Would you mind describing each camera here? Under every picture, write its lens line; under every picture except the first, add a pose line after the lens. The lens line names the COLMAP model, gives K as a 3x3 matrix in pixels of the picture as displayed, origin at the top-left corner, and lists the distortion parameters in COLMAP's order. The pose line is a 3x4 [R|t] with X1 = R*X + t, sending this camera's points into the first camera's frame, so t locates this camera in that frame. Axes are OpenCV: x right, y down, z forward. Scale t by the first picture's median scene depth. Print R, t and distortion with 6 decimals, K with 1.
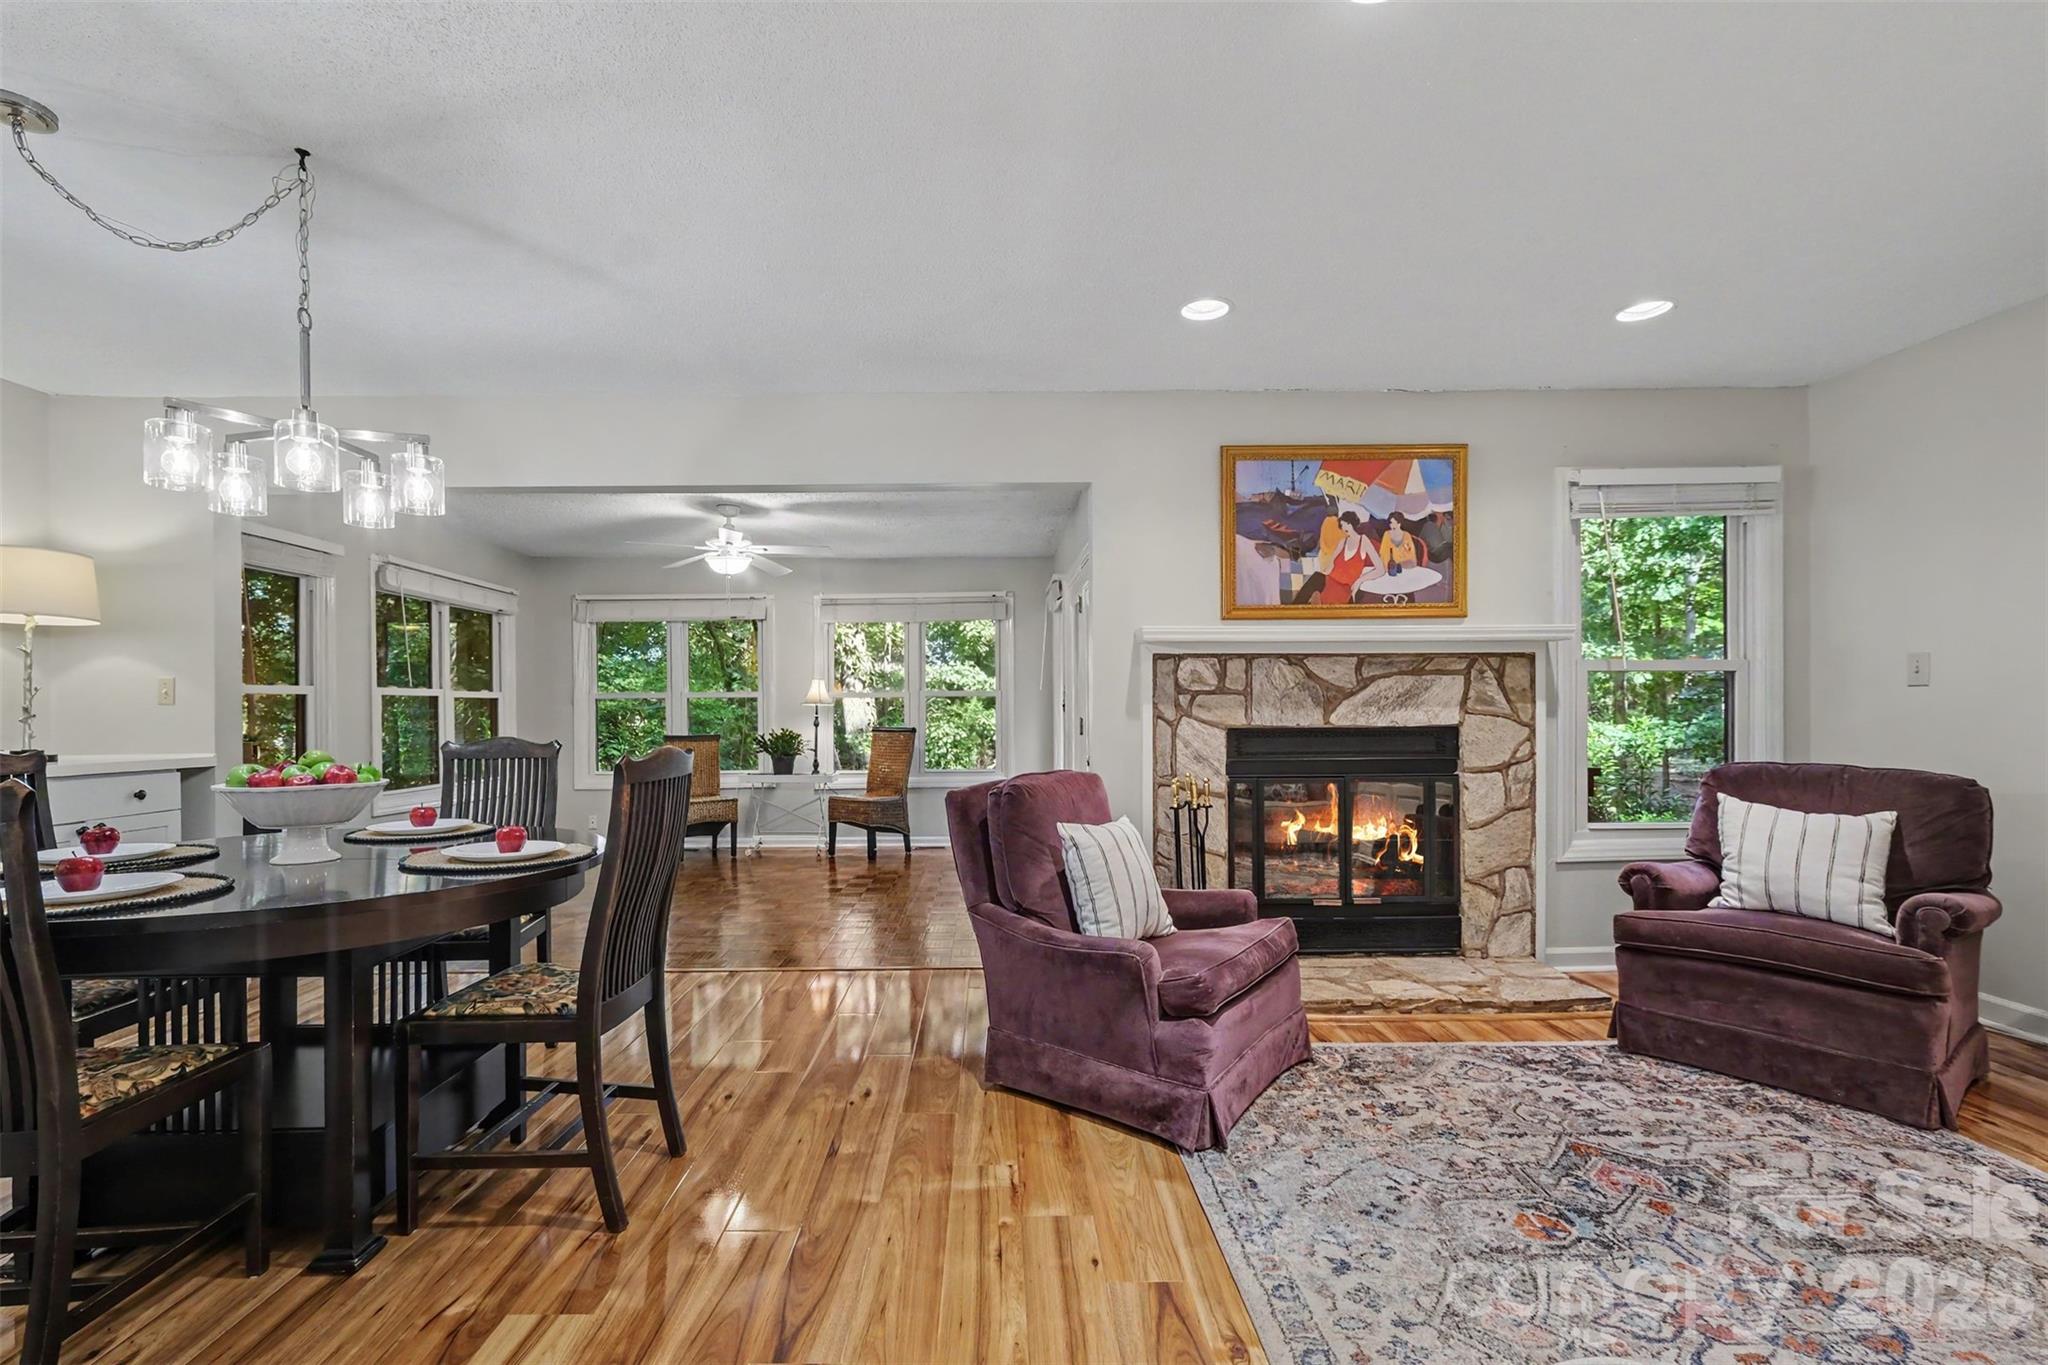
lens RADIAL K [[914.0, 0, 995.2], [0, 914.0, 702.4], [0, 0, 1]] dist [-0.002124, -0.000407]
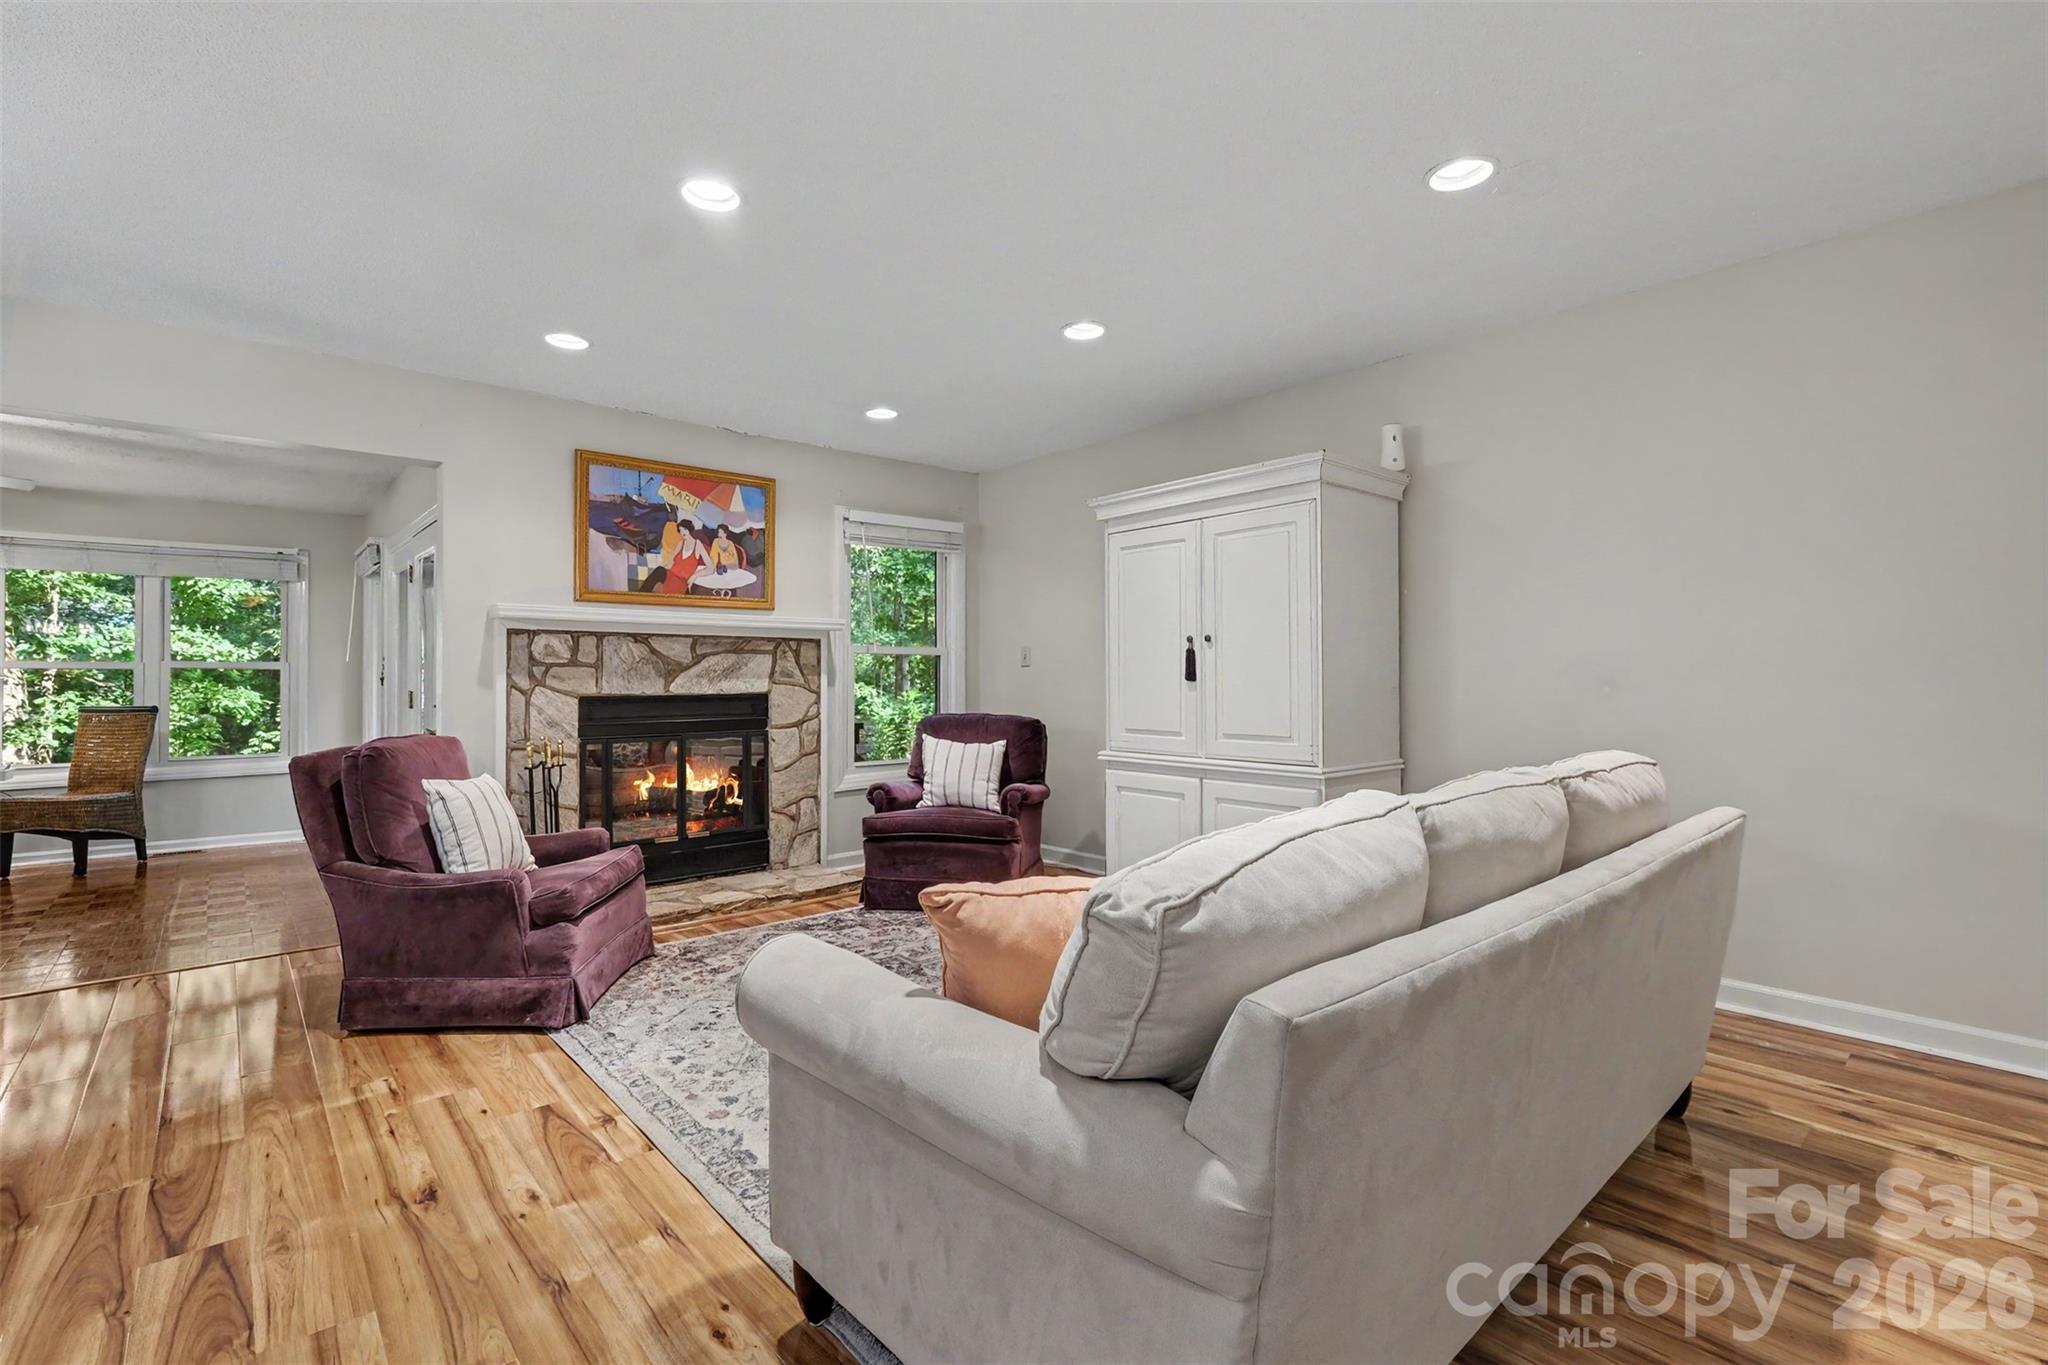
lens RADIAL K [[922.6, 0, 1016.4], [0, 922.6, 671.4], [0, 0, 1]] dist [-0.001815, -0.000594]
pose [[0.755061, 0.009349, 0.655588, -0.092298], [-0.001412, 0.999919, -0.012633, 0.011122], [-0.655653, 0.008613, 0.755013, -0.235771]]
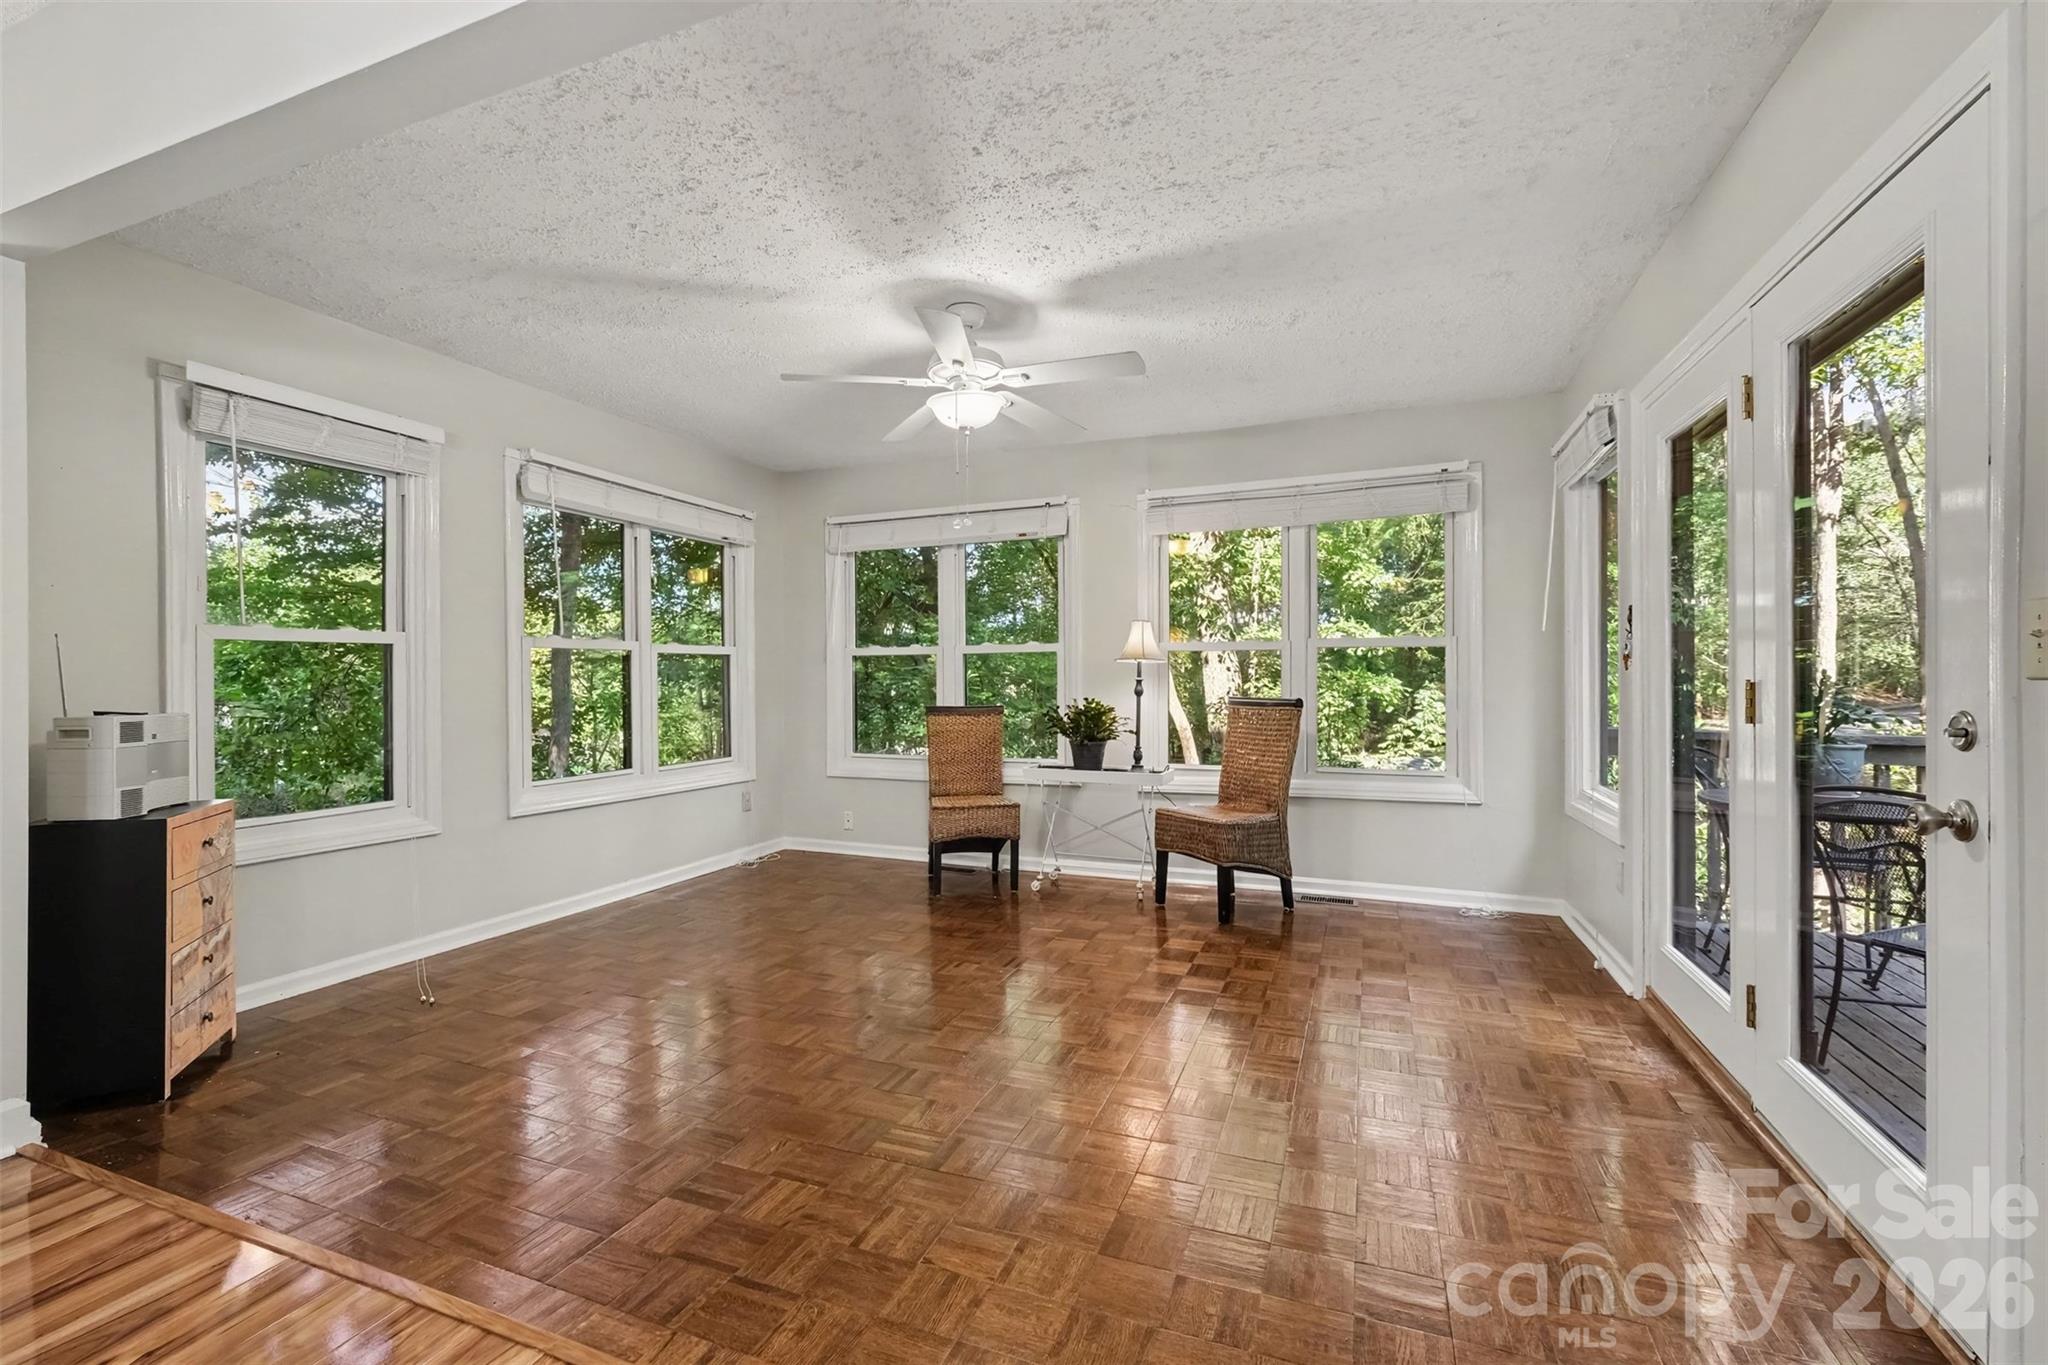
lens RADIAL K [[861.7, 0, 1024.0], [0, 861.7, 682.5], [0, 0, 1]] dist [0.000236, -0.000023]
pose [[0.929633, 0.003168, -0.368474, -0.094312], [0.001800, 0.999912, 0.013139, 0.017727], [0.368483, -0.012878, 0.929545, 0.800090]]
